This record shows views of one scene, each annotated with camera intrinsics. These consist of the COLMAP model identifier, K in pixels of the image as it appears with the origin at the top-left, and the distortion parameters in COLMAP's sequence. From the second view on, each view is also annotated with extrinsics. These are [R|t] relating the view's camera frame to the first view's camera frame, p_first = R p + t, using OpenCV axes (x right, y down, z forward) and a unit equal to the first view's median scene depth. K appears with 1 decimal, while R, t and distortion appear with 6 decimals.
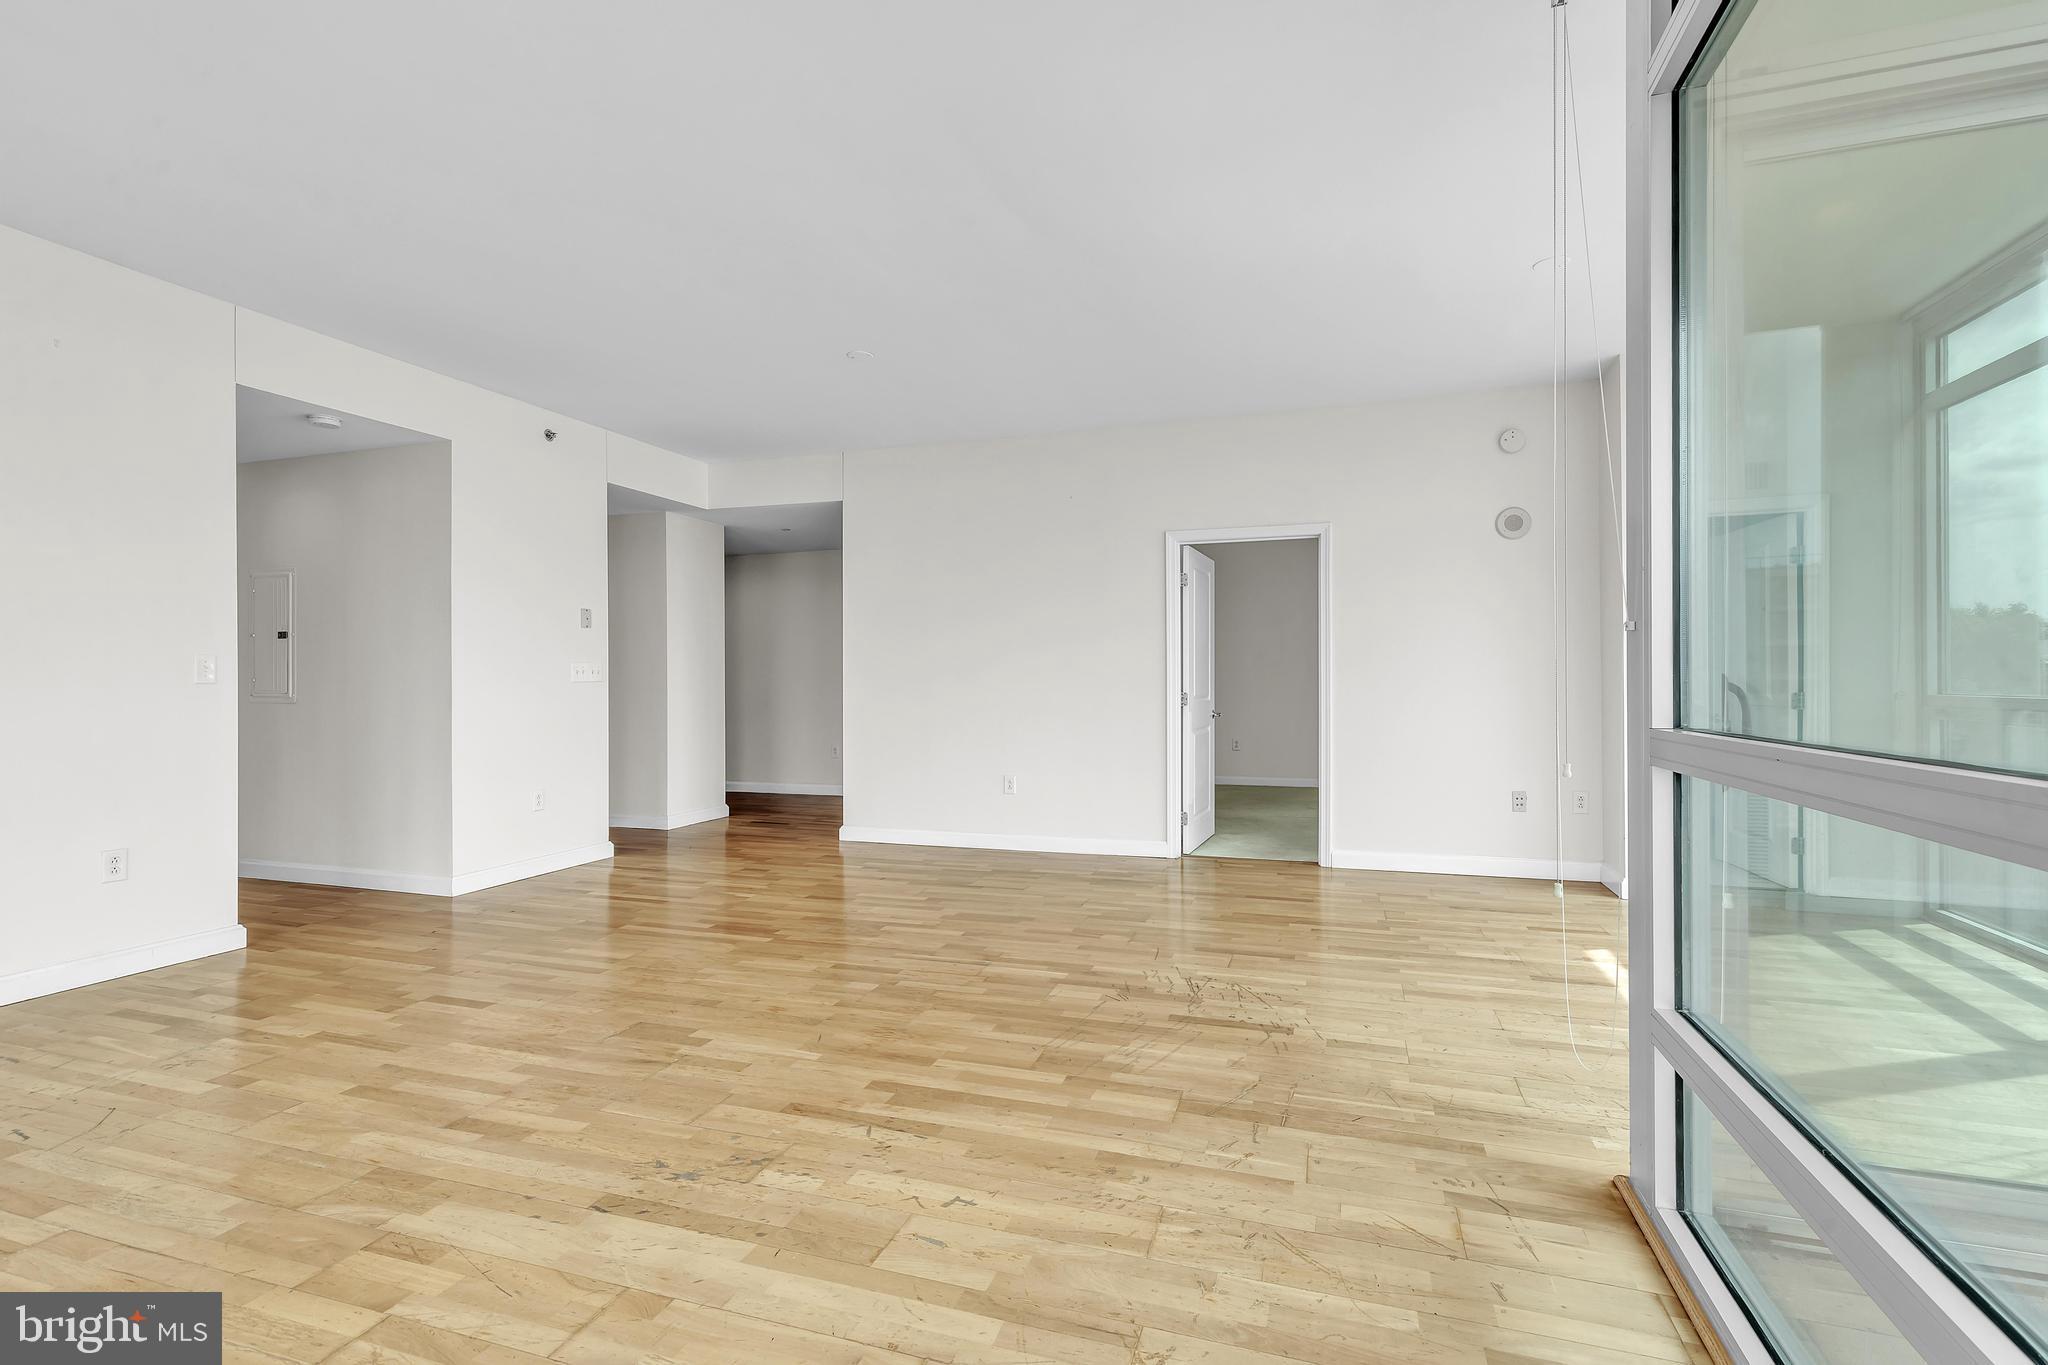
lens RADIAL K [[930.6, 0, 1037.6], [0, 930.6, 679.2], [0, 0, 1]] dist [0.007684, -0.000304]
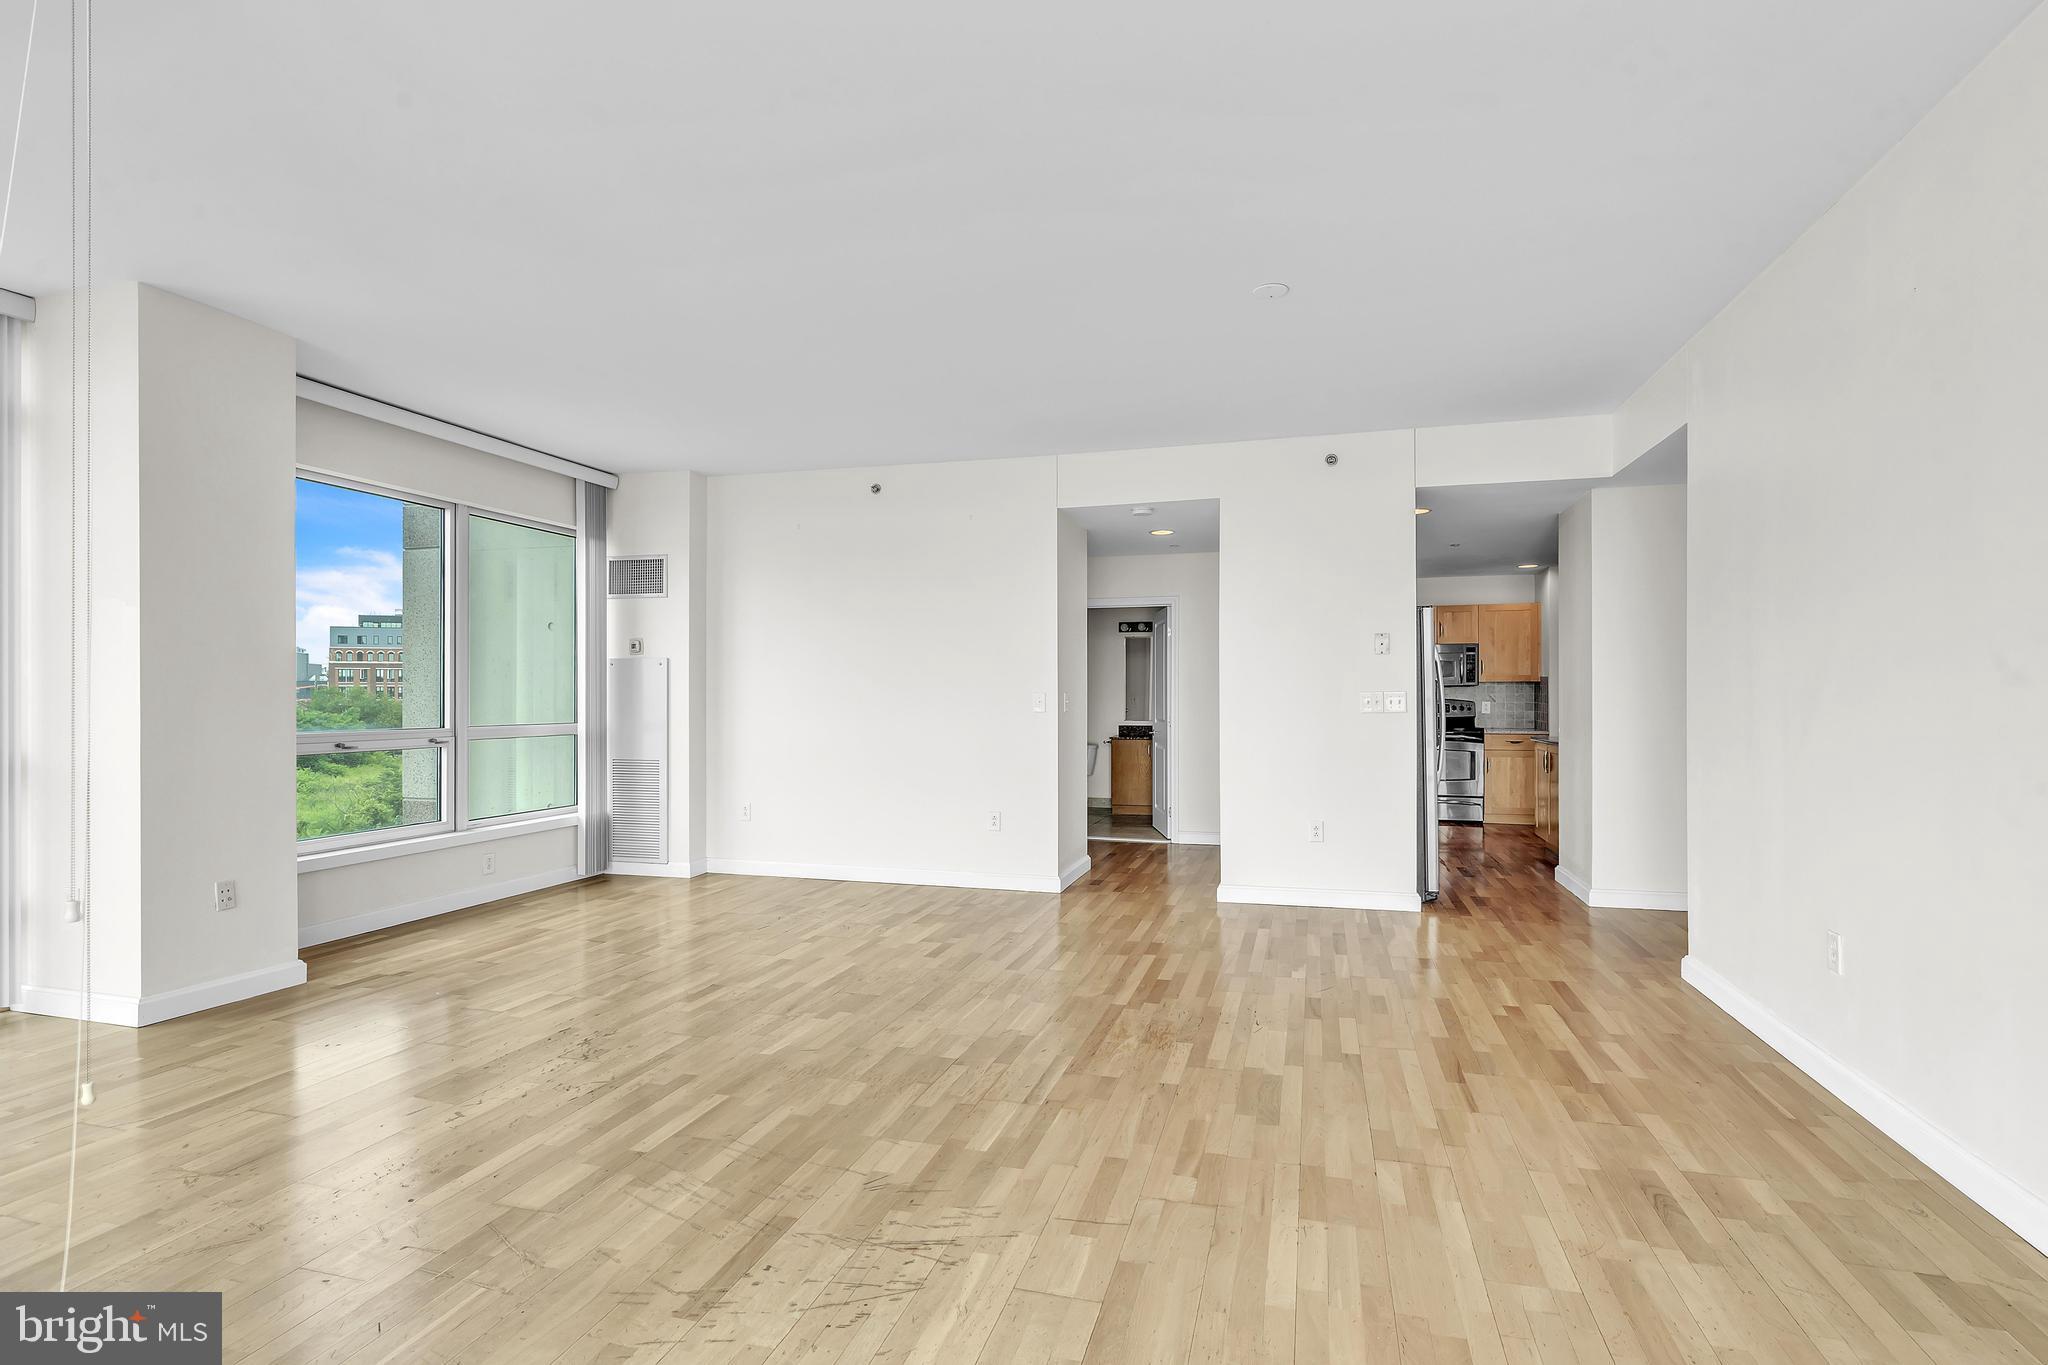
lens RADIAL K [[994.5, 0, 1030.5], [0, 994.5, 698.0], [0, 0, 1]] dist [0.006129, -0.000006]
pose [[0.036523, 0.008108, -0.999300, 0.905935], [0.002772, 0.999962, 0.008215, -0.039631], [0.999329, -0.003070, 0.036500, 1.159124]]
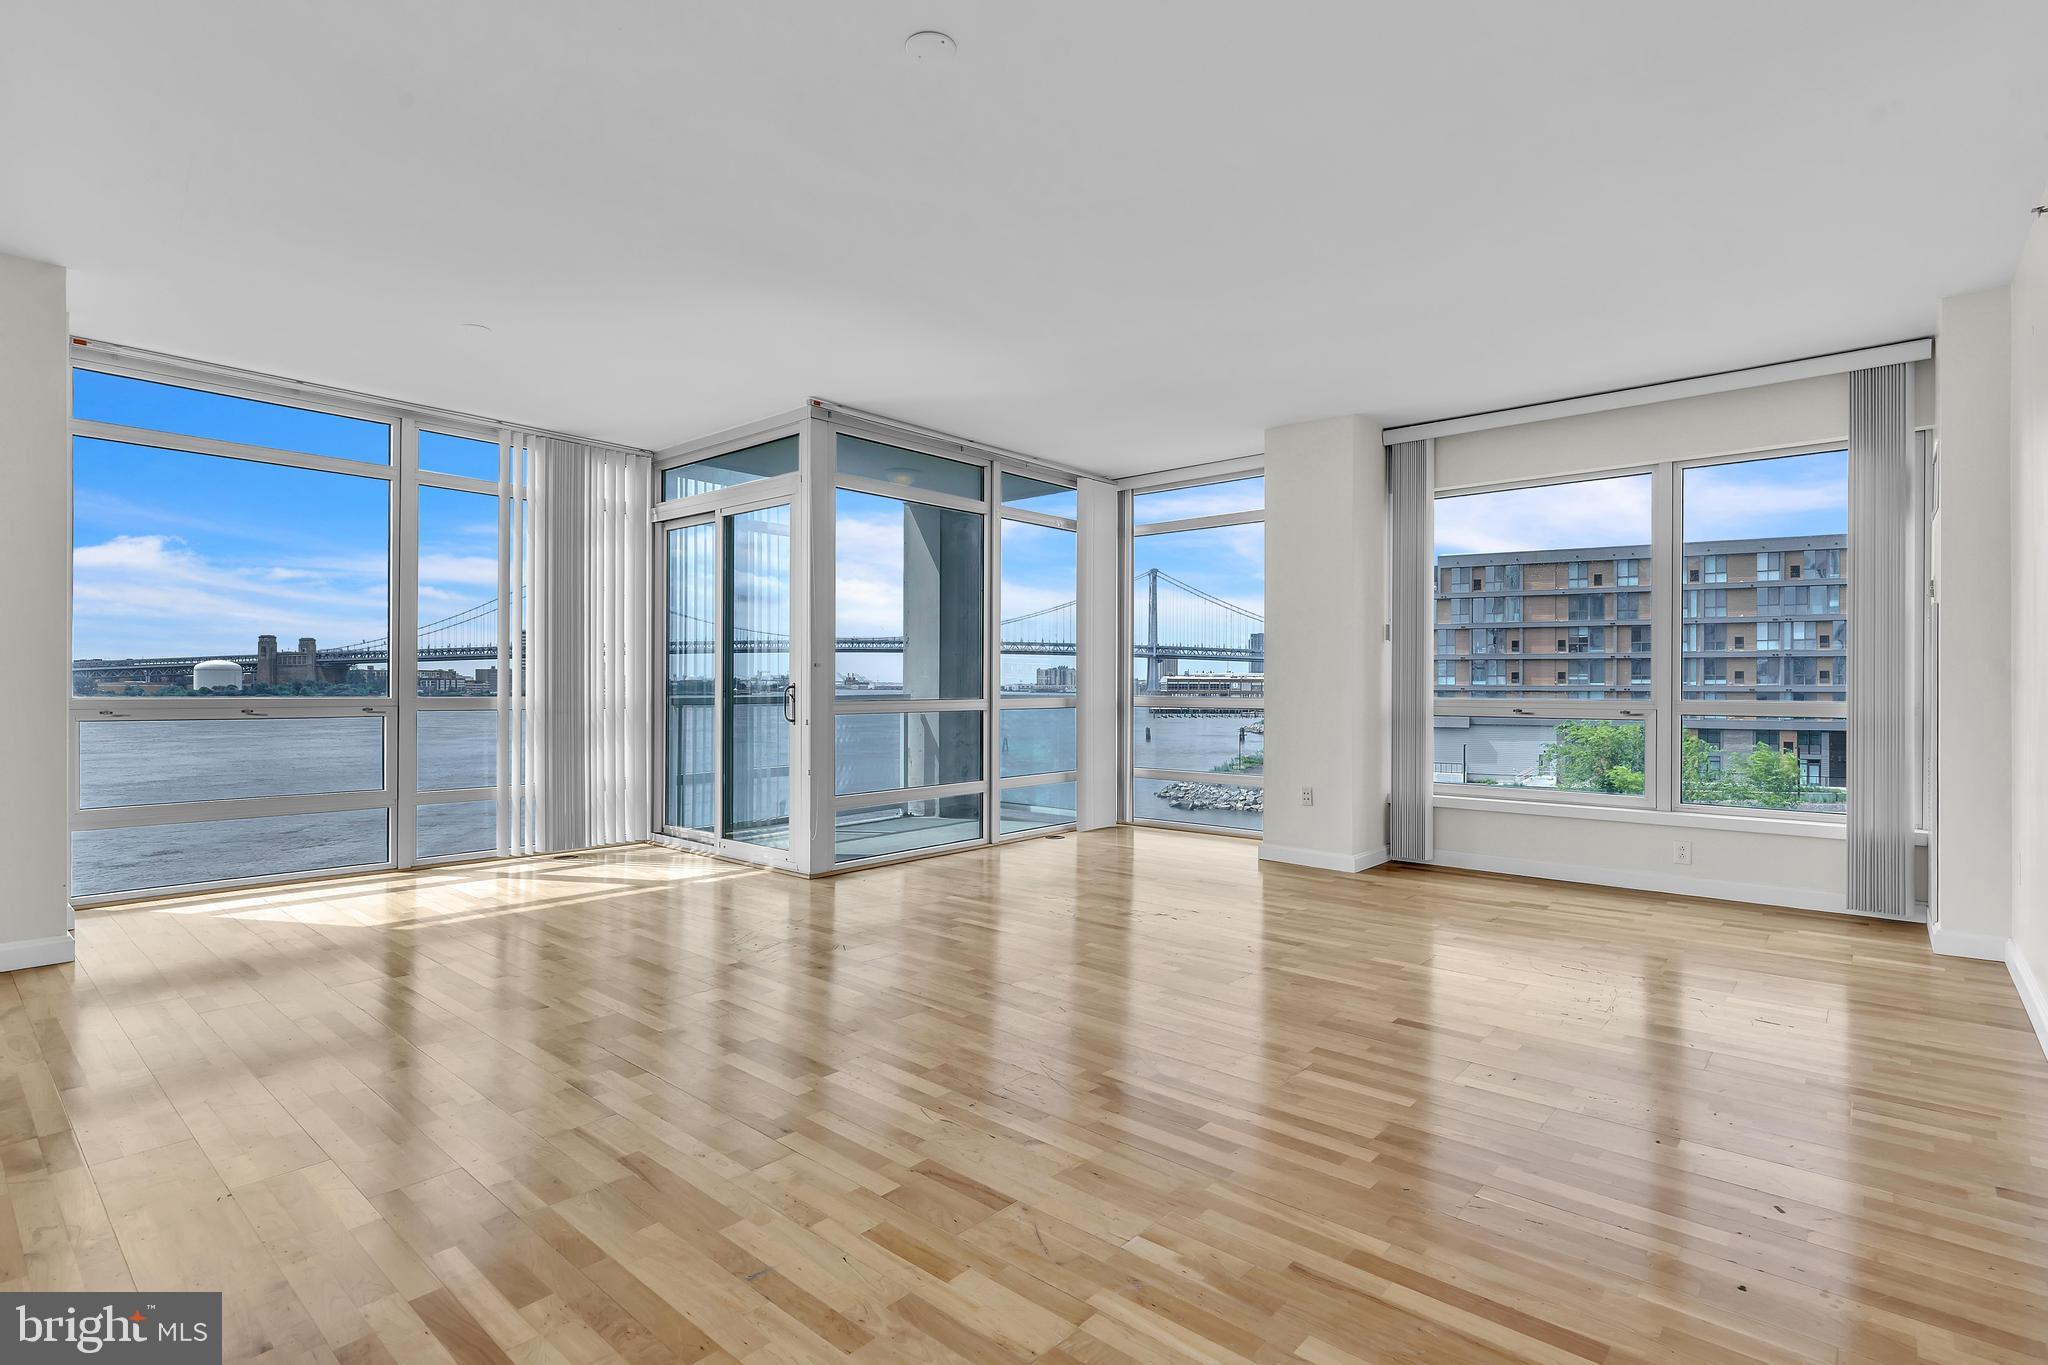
lens RADIAL K [[988.6, 0, 1022.9], [0, 988.6, 678.9], [0, 0, 1]] dist [0.001658, -0.000358]
pose [[-0.919037, 0.004823, 0.394142, -0.676946], [0.000607, 0.999941, -0.010820, 0.009291], [-0.394171, -0.009705, -0.918986, 2.212068]]
